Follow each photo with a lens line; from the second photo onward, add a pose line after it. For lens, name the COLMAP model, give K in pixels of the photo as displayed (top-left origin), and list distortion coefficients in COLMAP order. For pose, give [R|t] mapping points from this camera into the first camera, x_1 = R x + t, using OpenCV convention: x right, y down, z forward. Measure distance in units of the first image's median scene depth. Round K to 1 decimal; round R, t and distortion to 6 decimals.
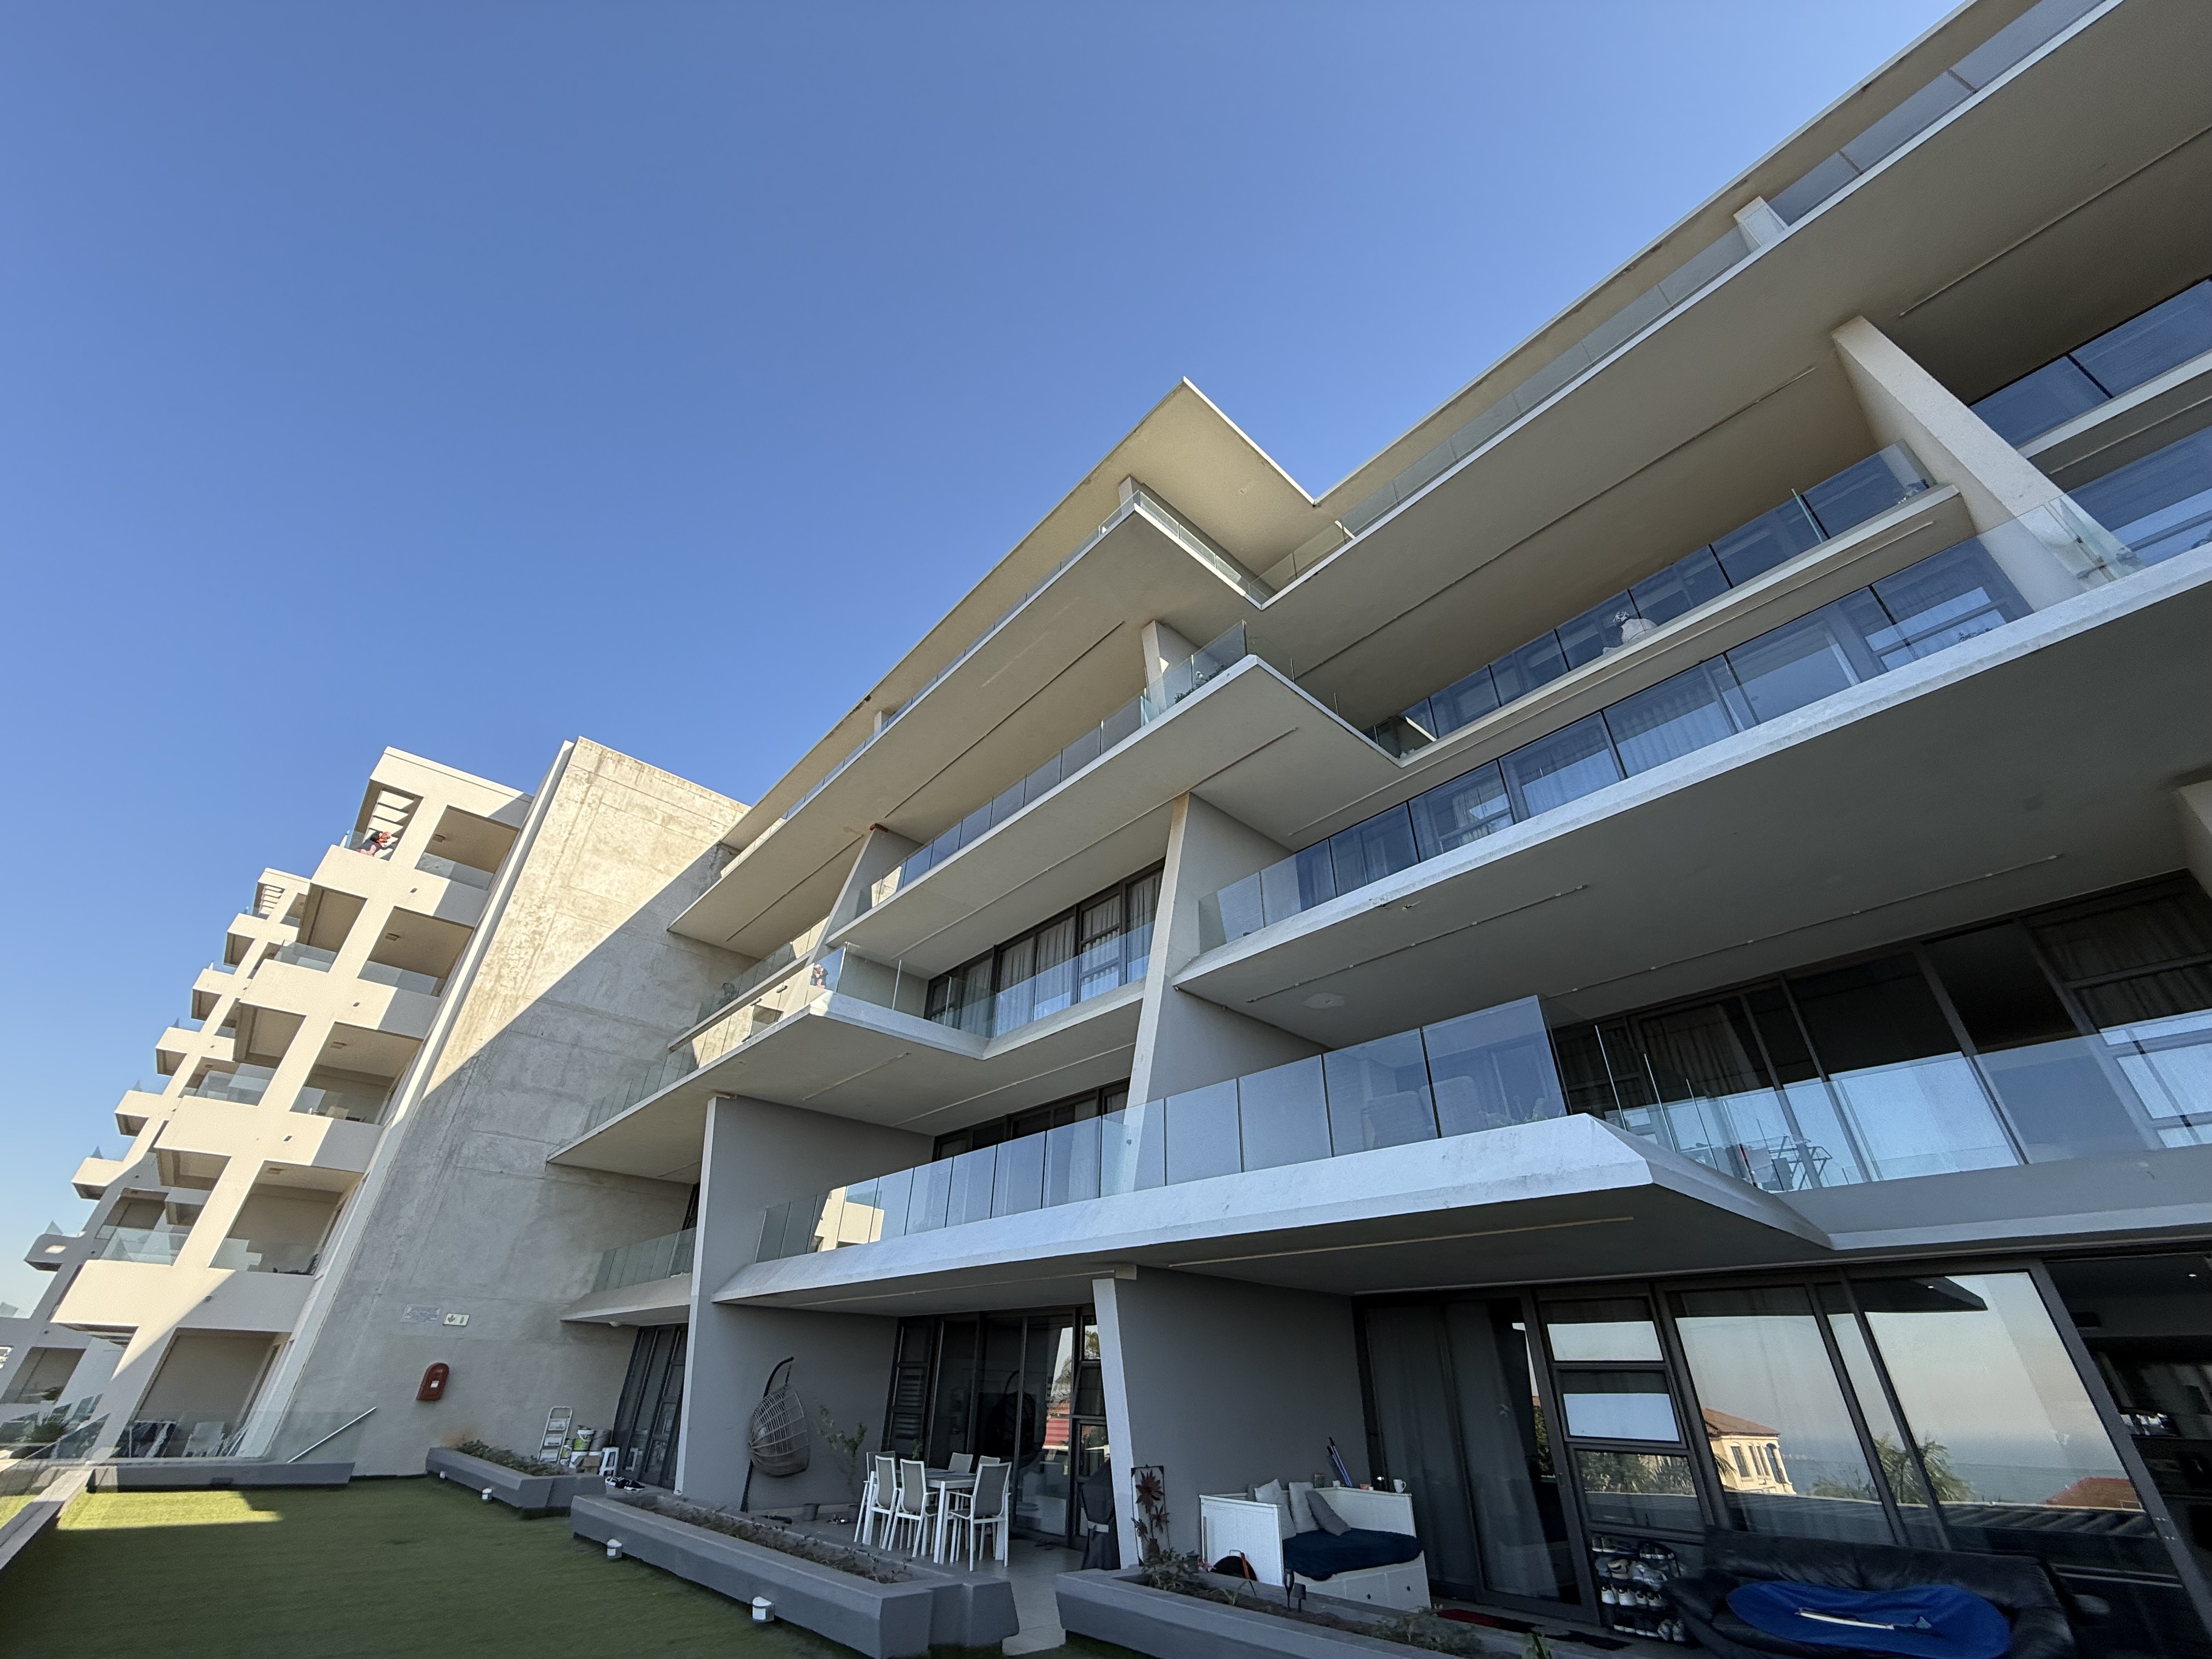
lens RADIAL K [[878.9, 0, 1101.3], [0, 878.9, 829.5], [0, 0, 1]] dist [-0.000884, -0.000037]
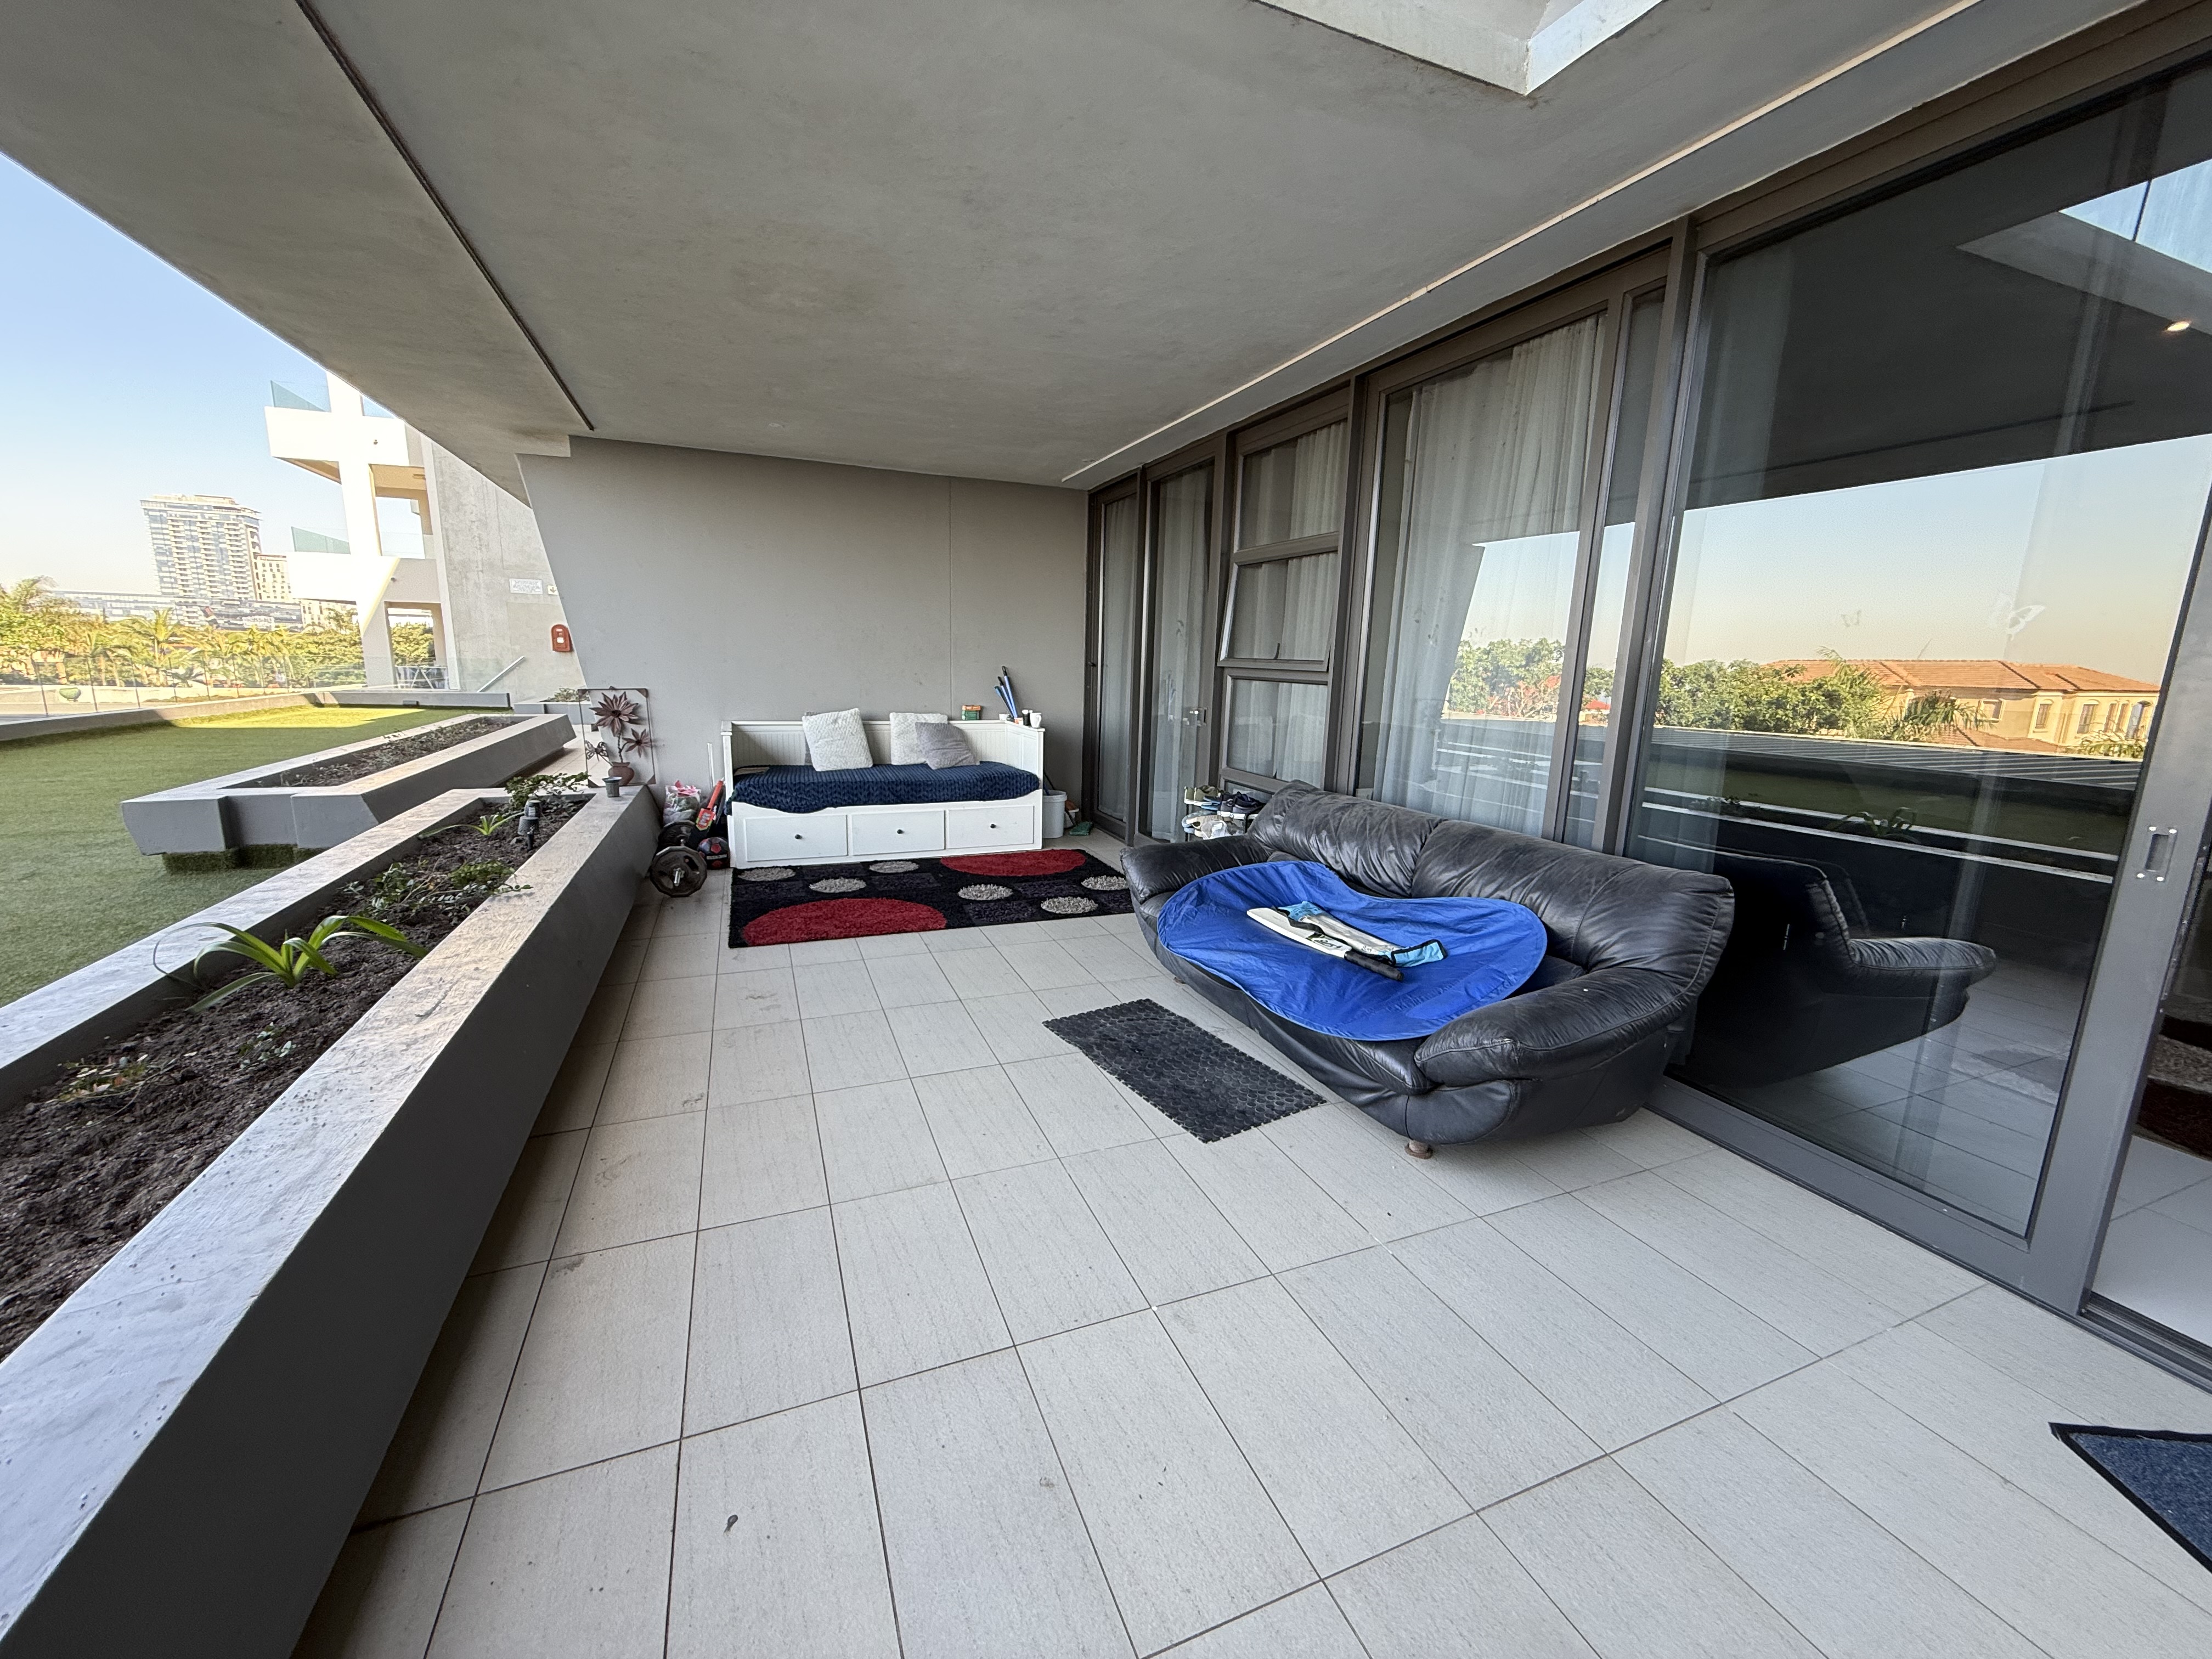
lens RADIAL K [[882.2, 0, 1099.1], [0, 882.2, 826.0], [0, 0, 1]] dist [0.002613, -0.000039]
pose [[0.941072, 0.063047, -0.332279, 0.597077], [0.180944, 0.736182, 0.652147, 0.319071], [0.285733, -0.673841, 0.681392, 0.423834]]
